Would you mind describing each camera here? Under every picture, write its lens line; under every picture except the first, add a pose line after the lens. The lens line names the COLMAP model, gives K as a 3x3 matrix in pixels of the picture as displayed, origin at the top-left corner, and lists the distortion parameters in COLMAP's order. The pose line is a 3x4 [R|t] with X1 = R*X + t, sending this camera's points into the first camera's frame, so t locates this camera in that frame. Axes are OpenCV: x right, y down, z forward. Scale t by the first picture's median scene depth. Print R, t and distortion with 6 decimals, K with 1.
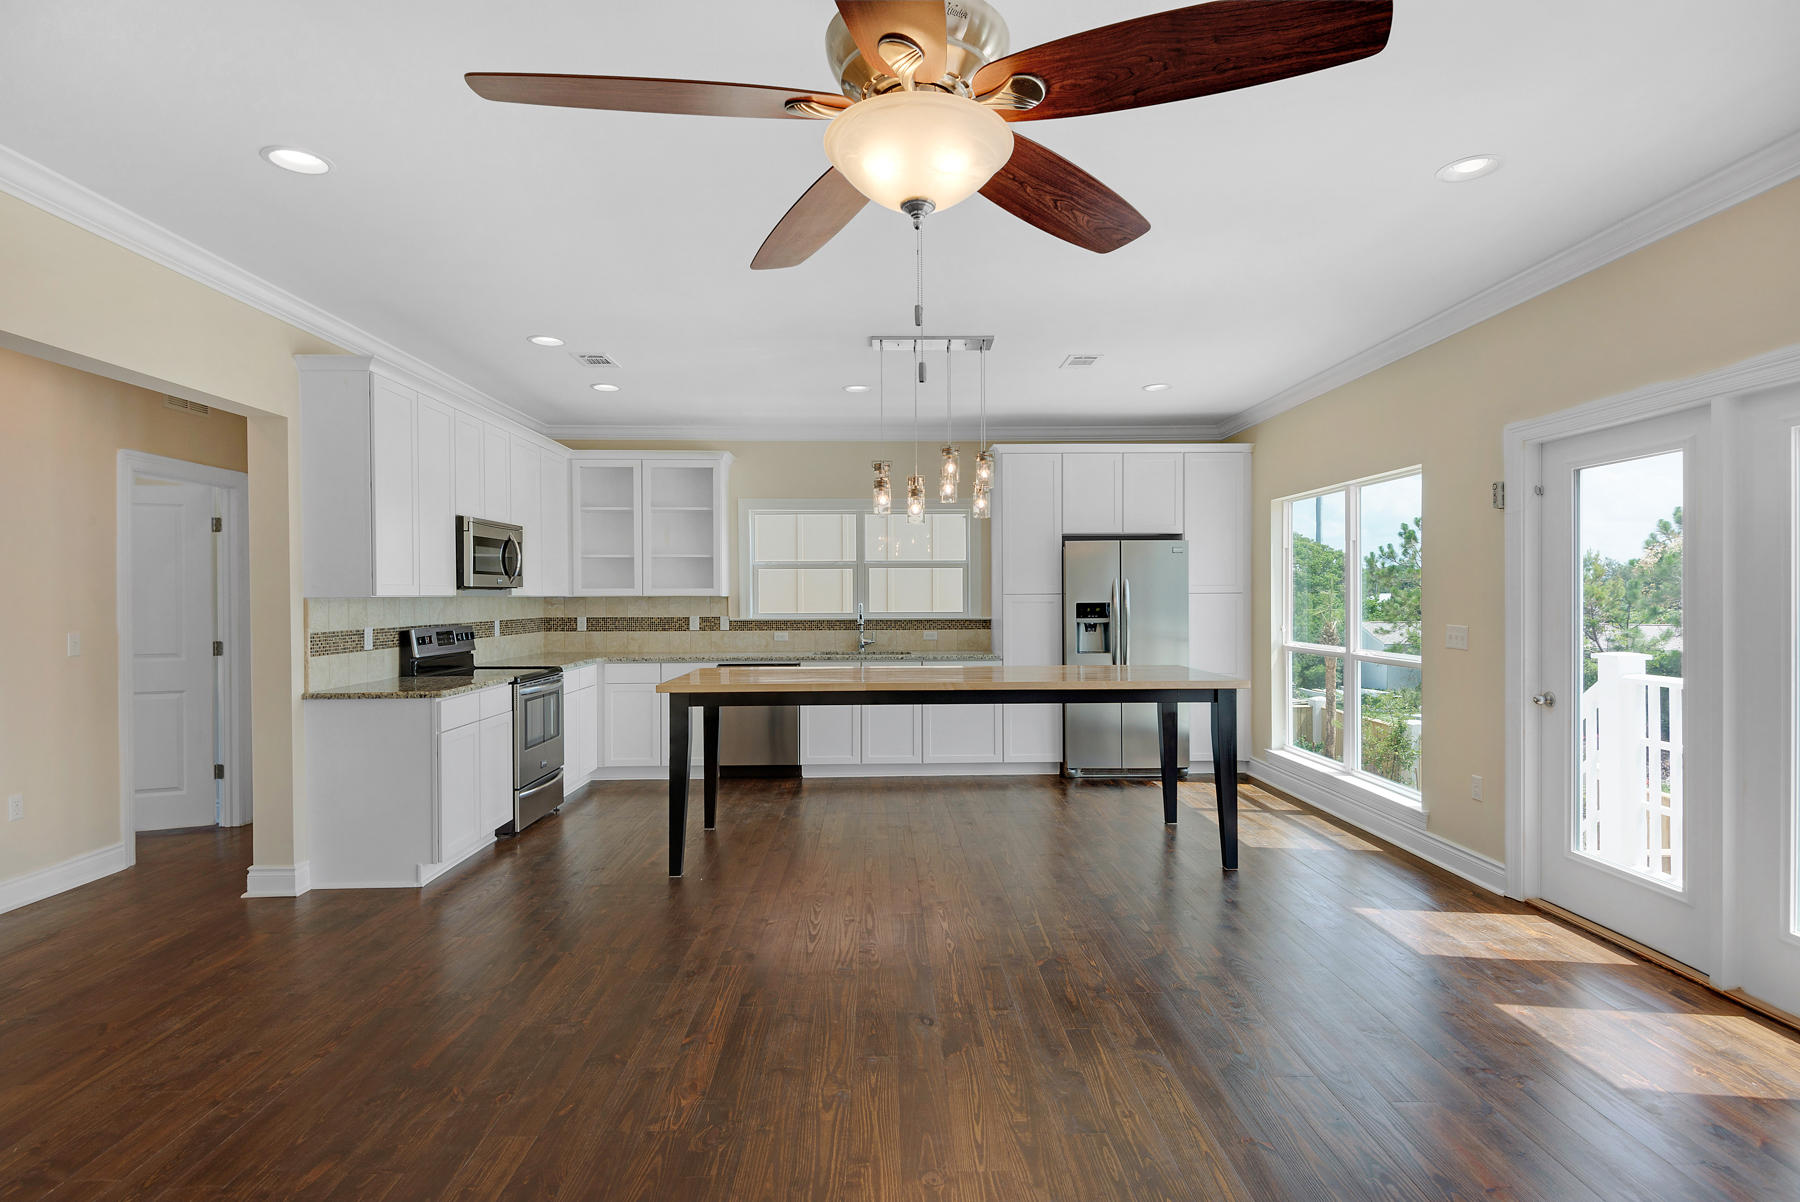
lens RADIAL K [[911.3, 0, 896.1], [0, 911.3, 605.6], [0, 0, 1]] dist [0.011876, -0.005302]
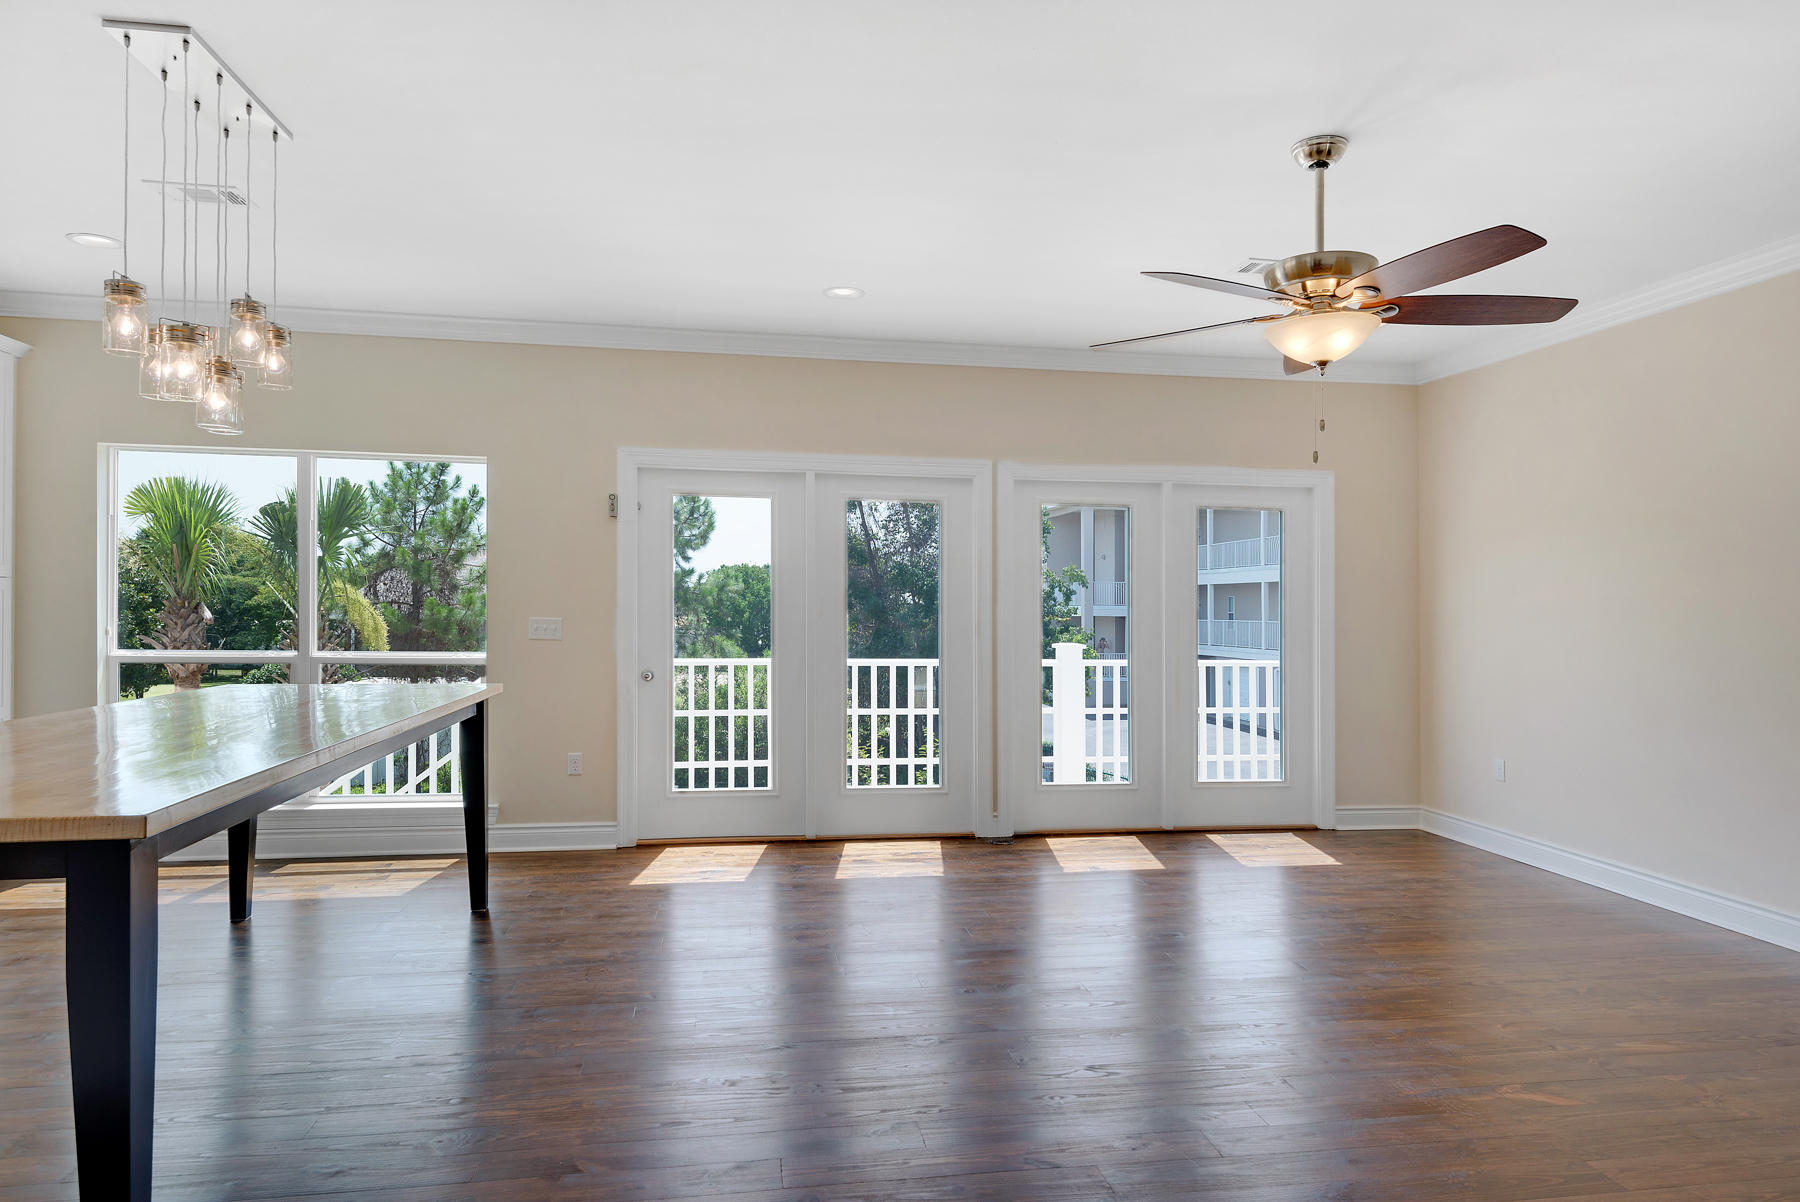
lens RADIAL K [[1070.5, 0, 906.5], [0, 1070.5, 613.1], [0, 0, 1]] dist [0.025064, -0.002692]
pose [[-0.148459, -0.009134, 0.988876, -0.452065], [-0.001648, 0.999958, 0.008989, 0.001889], [-0.988917, -0.000295, -0.148468, 0.506871]]
